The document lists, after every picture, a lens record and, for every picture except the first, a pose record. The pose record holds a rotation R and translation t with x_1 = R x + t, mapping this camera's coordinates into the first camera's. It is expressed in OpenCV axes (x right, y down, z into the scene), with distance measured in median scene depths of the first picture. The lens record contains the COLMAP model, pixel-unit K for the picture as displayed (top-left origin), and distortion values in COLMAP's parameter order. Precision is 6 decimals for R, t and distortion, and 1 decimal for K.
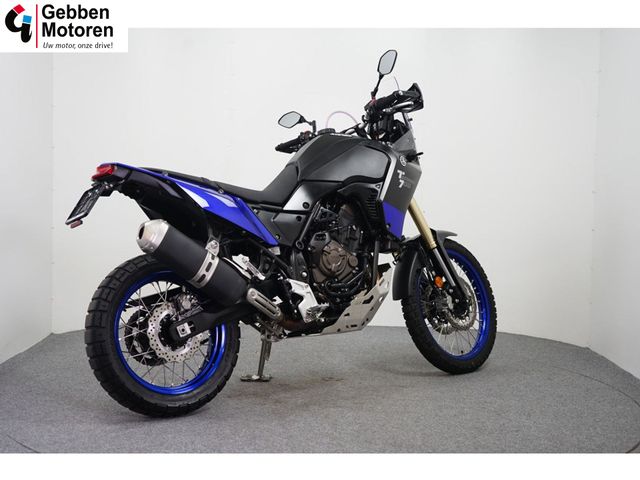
lens RADIAL K [[963.9, 0, 320.0], [0, 963.9, 240.0], [0, 0, 1]] dist [-0.047014, -0.040494]
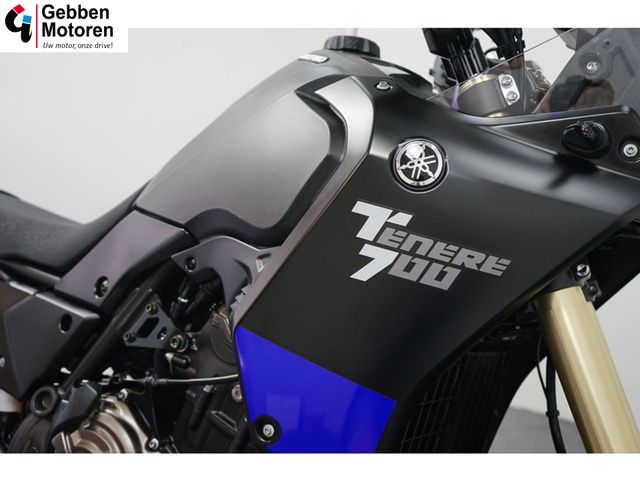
lens RADIAL K [[865.7, 0, 320.0], [0, 865.7, 240.0], [0, 0, 1]] dist [-0.004588, -0.017710]
pose [[0.409562, 0.138802, -0.901661, 0.276015], [-0.083422, 0.989915, 0.114495, -0.090945], [0.908460, 0.028325, 0.417011, 0.950988]]
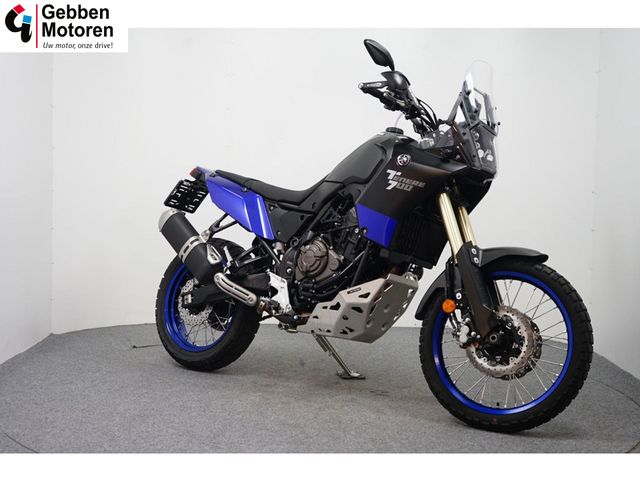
lens RADIAL K [[963.9, 0, 320.0], [0, 963.9, 240.0], [0, 0, 1]] dist [-0.047014, -0.040494]
pose [[0.285893, 0.050034, -0.956954, 0.969405], [-0.088532, 0.995744, 0.025613, -0.026318], [0.954163, 0.077399, 0.289106, 0.718819]]
